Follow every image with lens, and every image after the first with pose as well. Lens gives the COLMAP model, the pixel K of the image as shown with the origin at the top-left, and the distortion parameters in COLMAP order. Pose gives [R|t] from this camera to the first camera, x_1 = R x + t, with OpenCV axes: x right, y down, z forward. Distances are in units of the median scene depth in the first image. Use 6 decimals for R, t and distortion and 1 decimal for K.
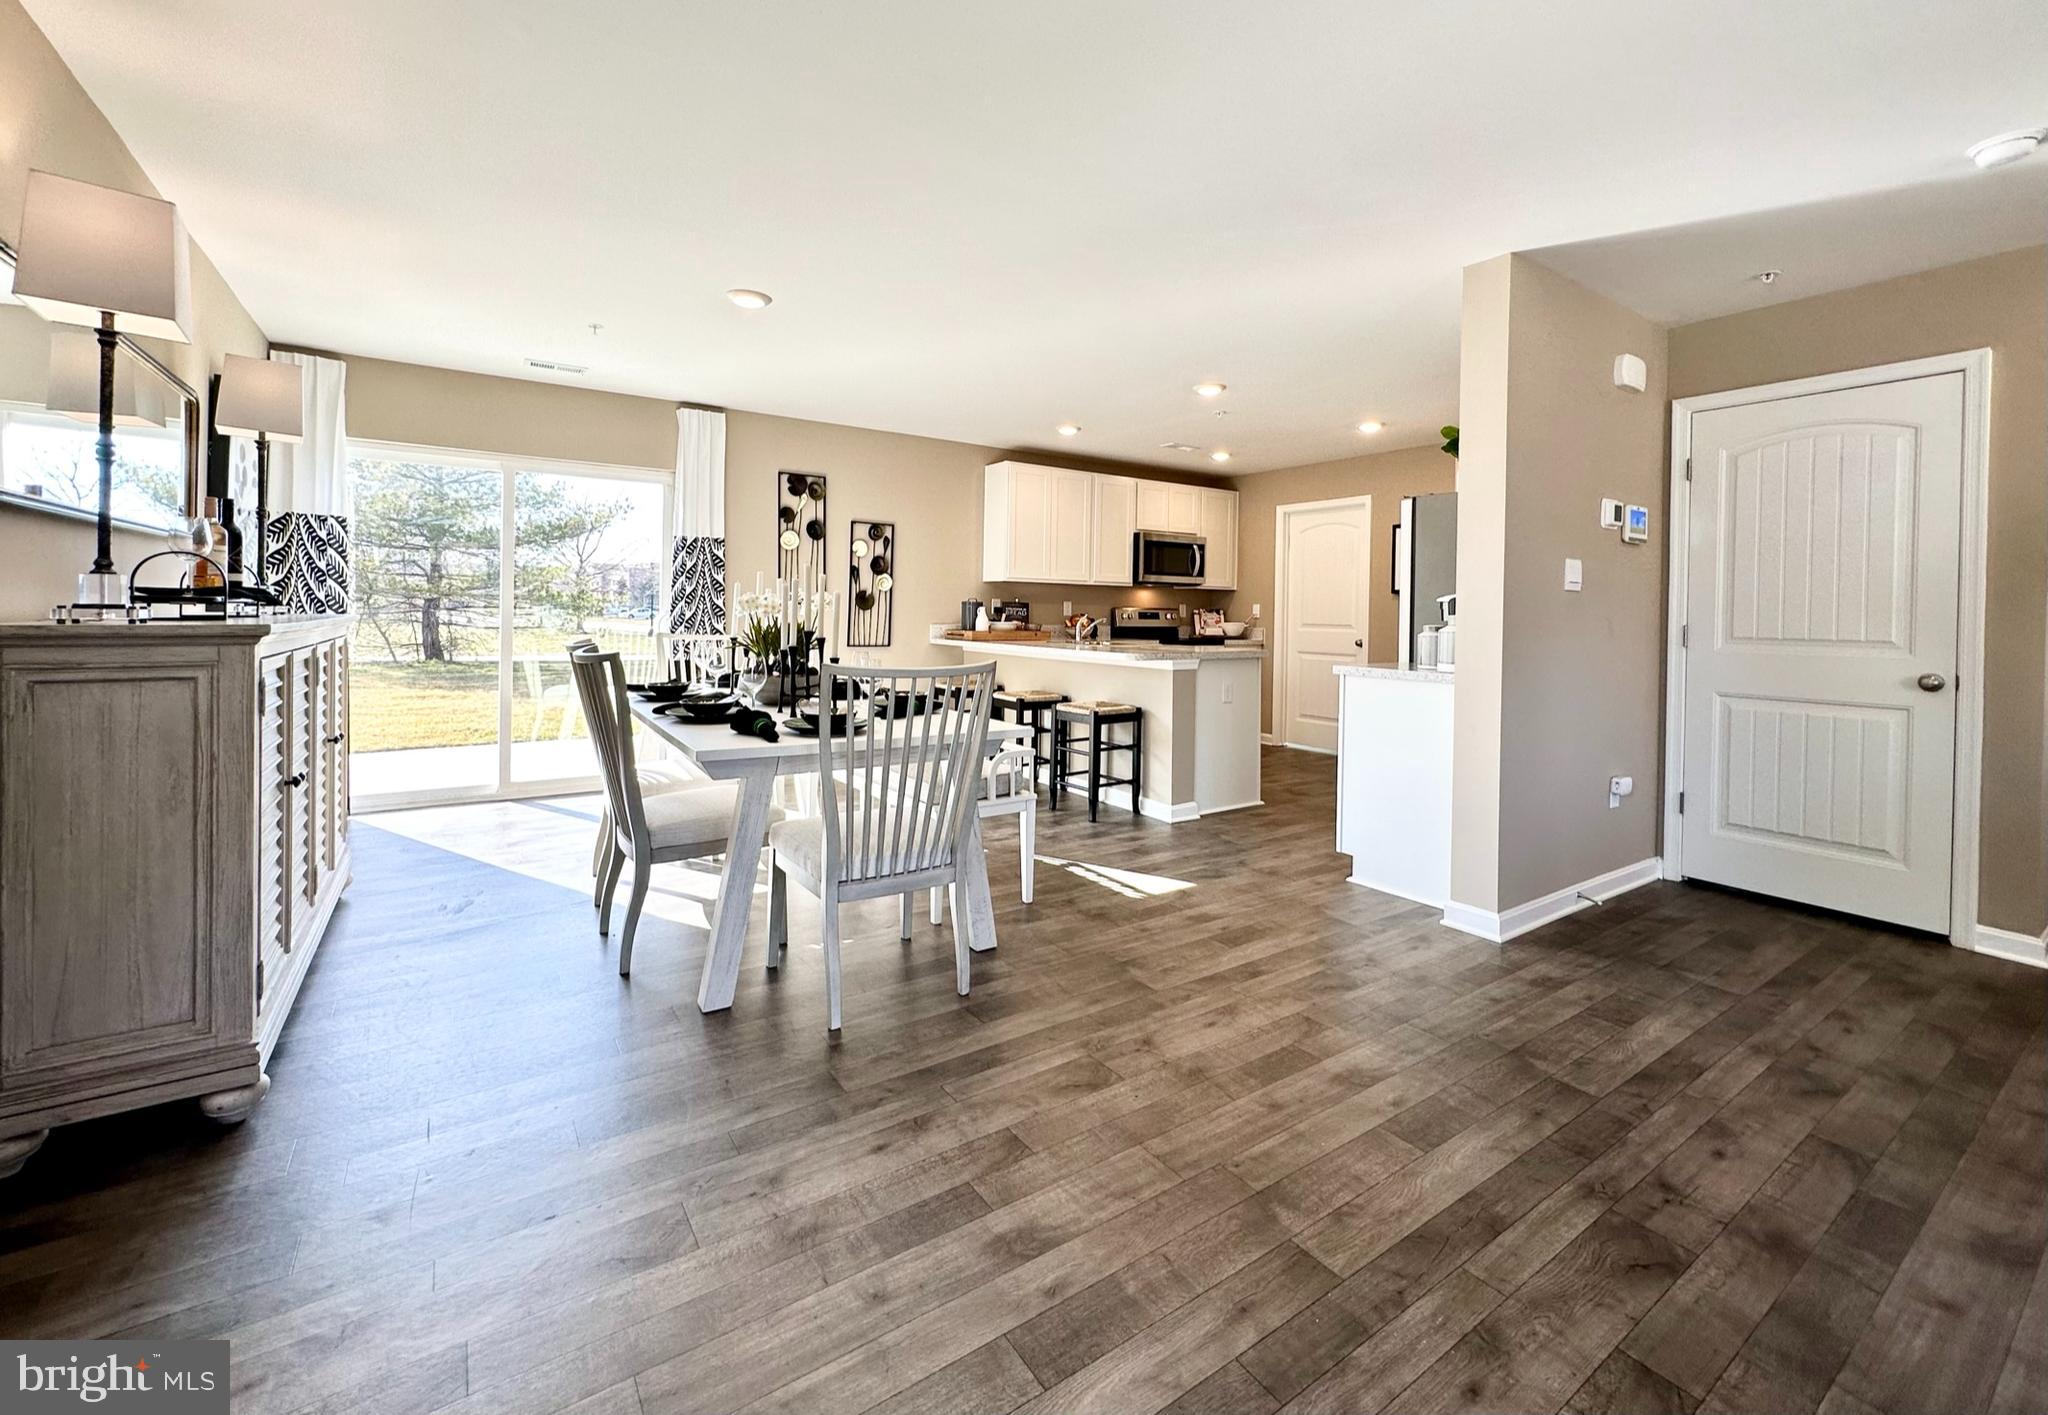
lens RADIAL K [[837.6, 0, 1023.5], [0, 837.6, 614.9], [0, 0, 1]] dist [-0.001875, -0.000061]
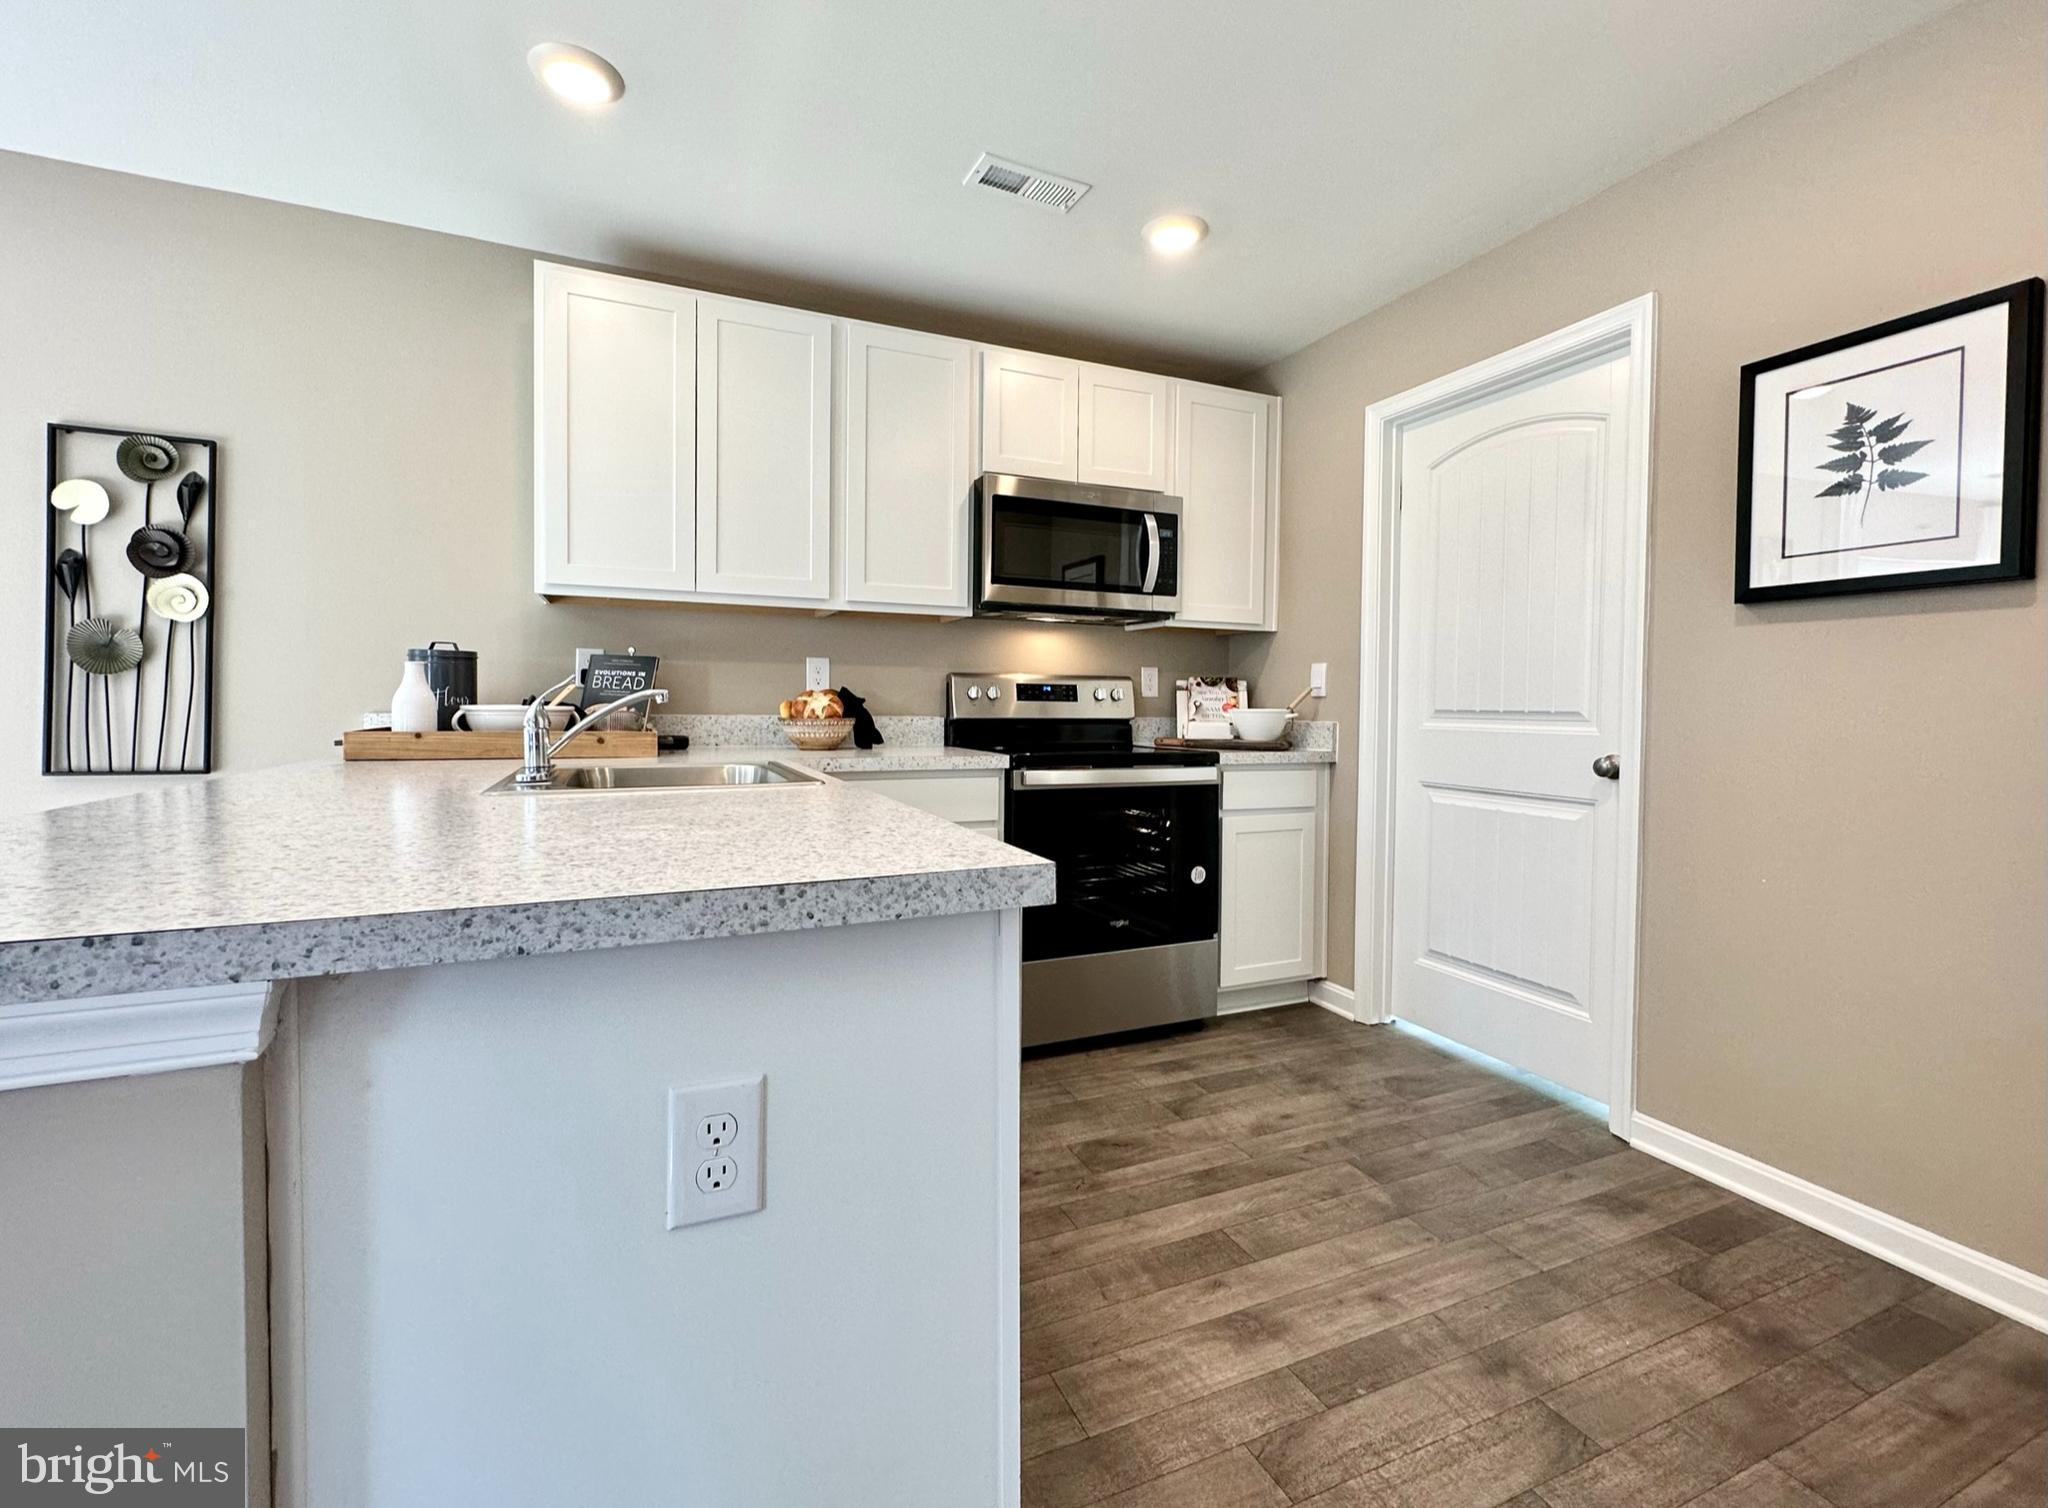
lens RADIAL K [[876.6, 0, 1018.8], [0, 876.6, 721.1], [0, 0, 1]] dist [0.000165, 0.000090]
pose [[0.984197, -0.003194, -0.177047, 0.271258], [0.005610, 0.999898, 0.013145, 0.011890], [0.176987, -0.013931, 0.984115, 0.715831]]
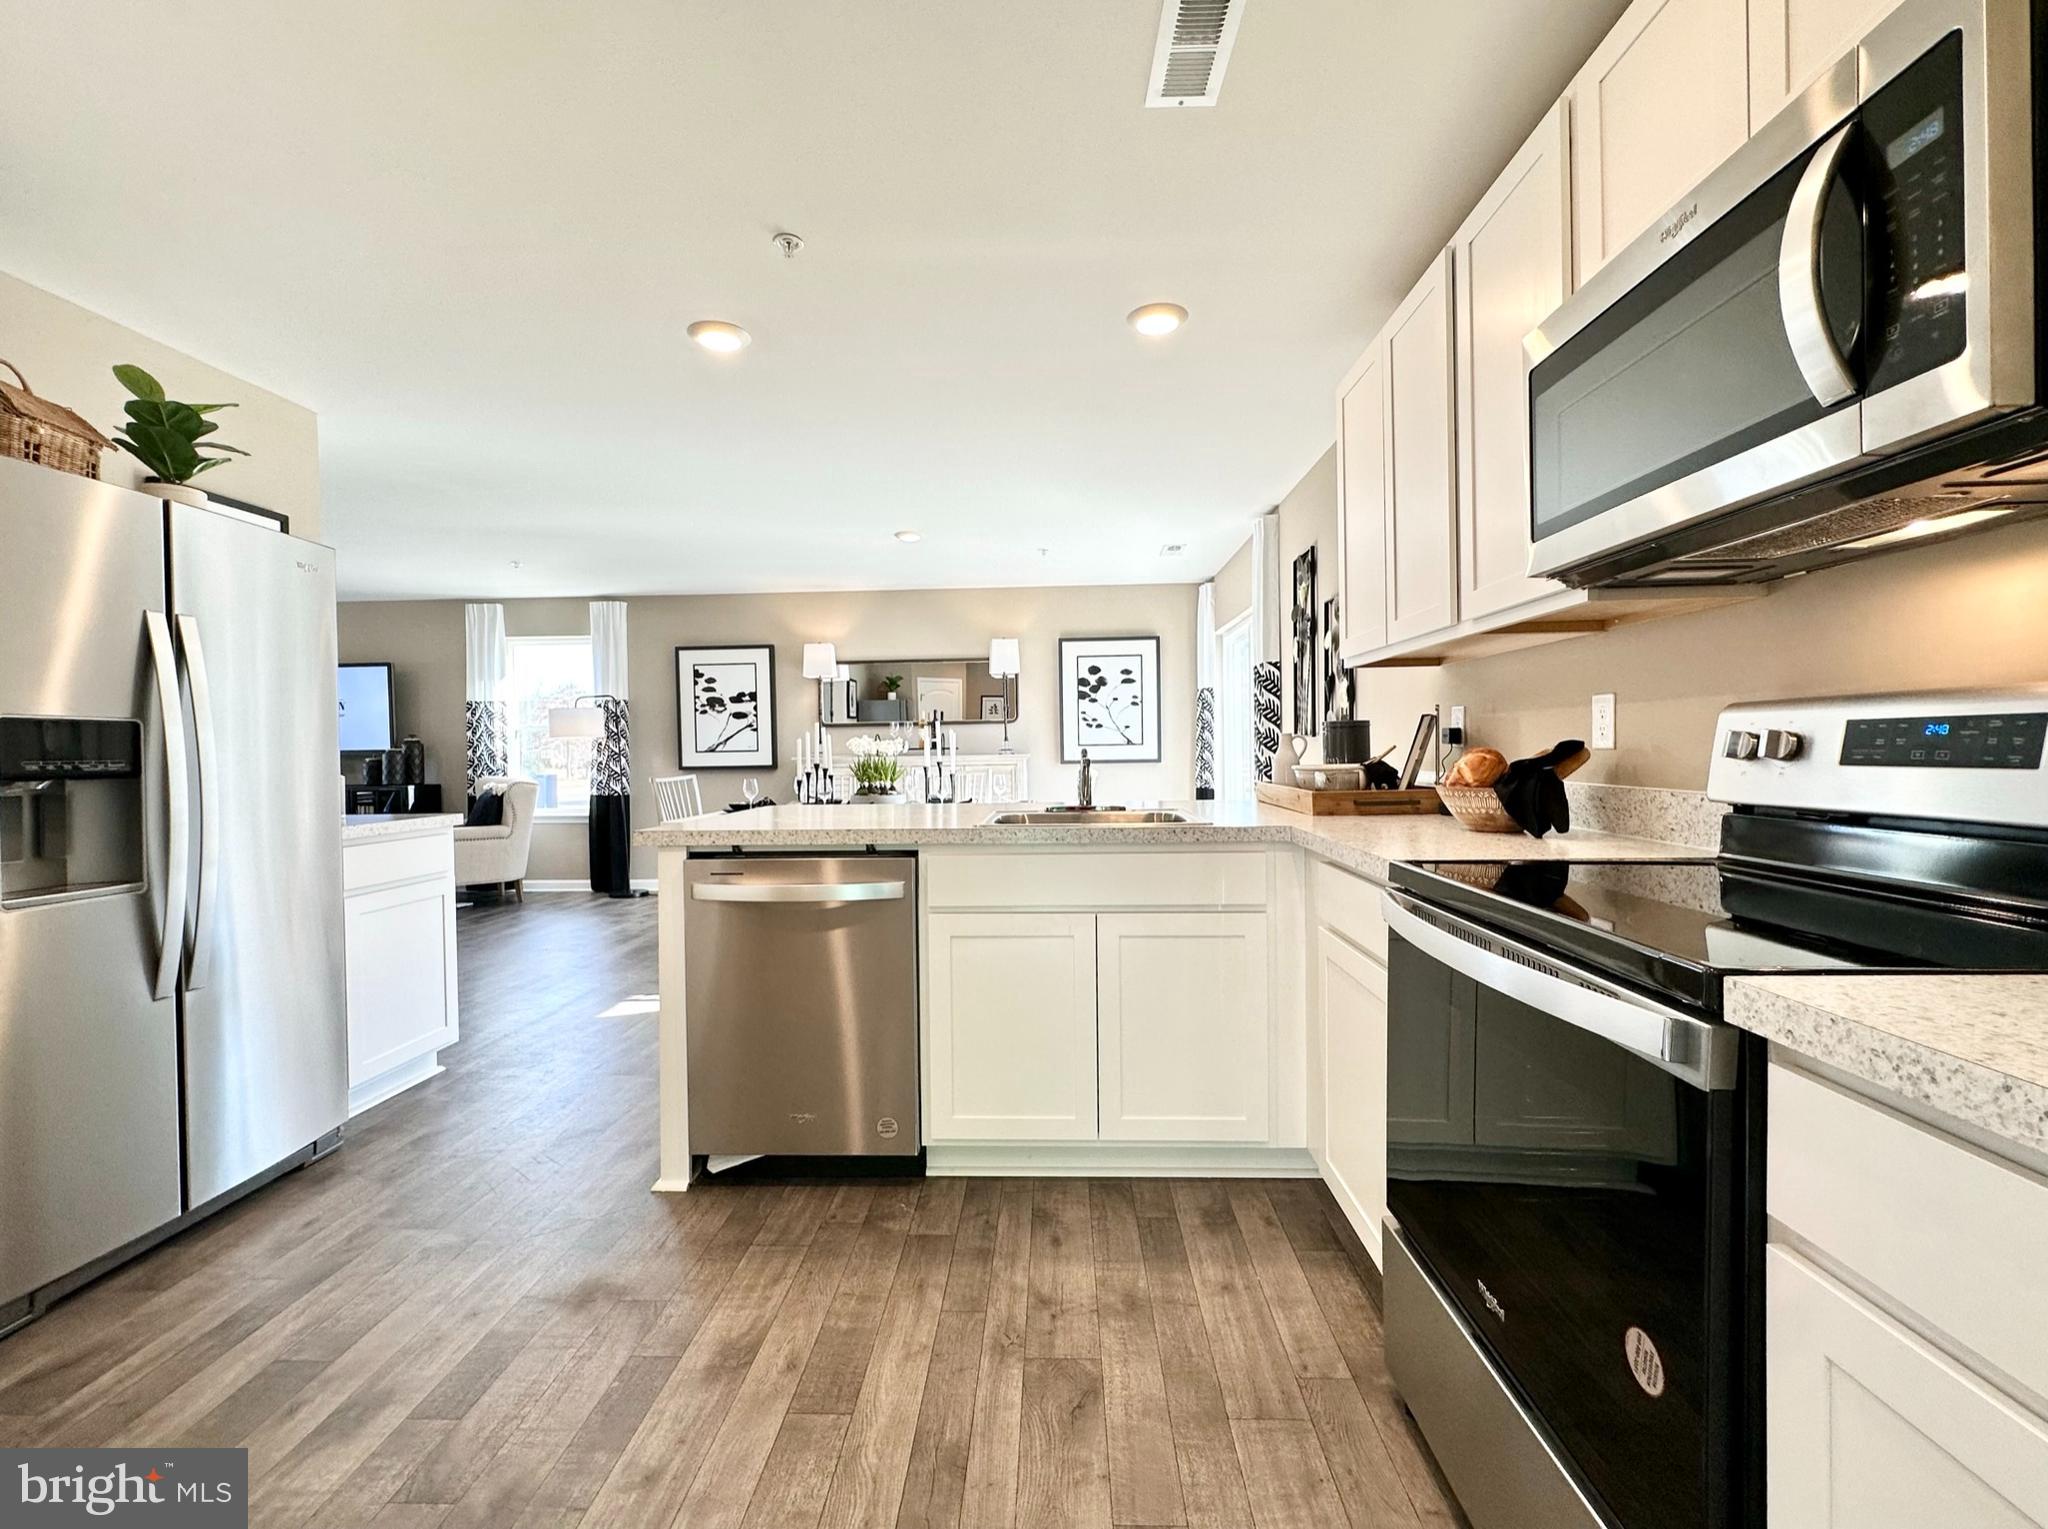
lens RADIAL K [[866.9, 0, 1020.0], [0, 866.9, 760.2], [0, 0, 1]] dist [0.000704, 0.000329]
pose [[-0.588976, 0.002667, -0.808146, 0.461972], [0.001524, 0.999996, 0.002189, 0.004665], [0.808149, 0.000058, -0.588978, 1.221222]]
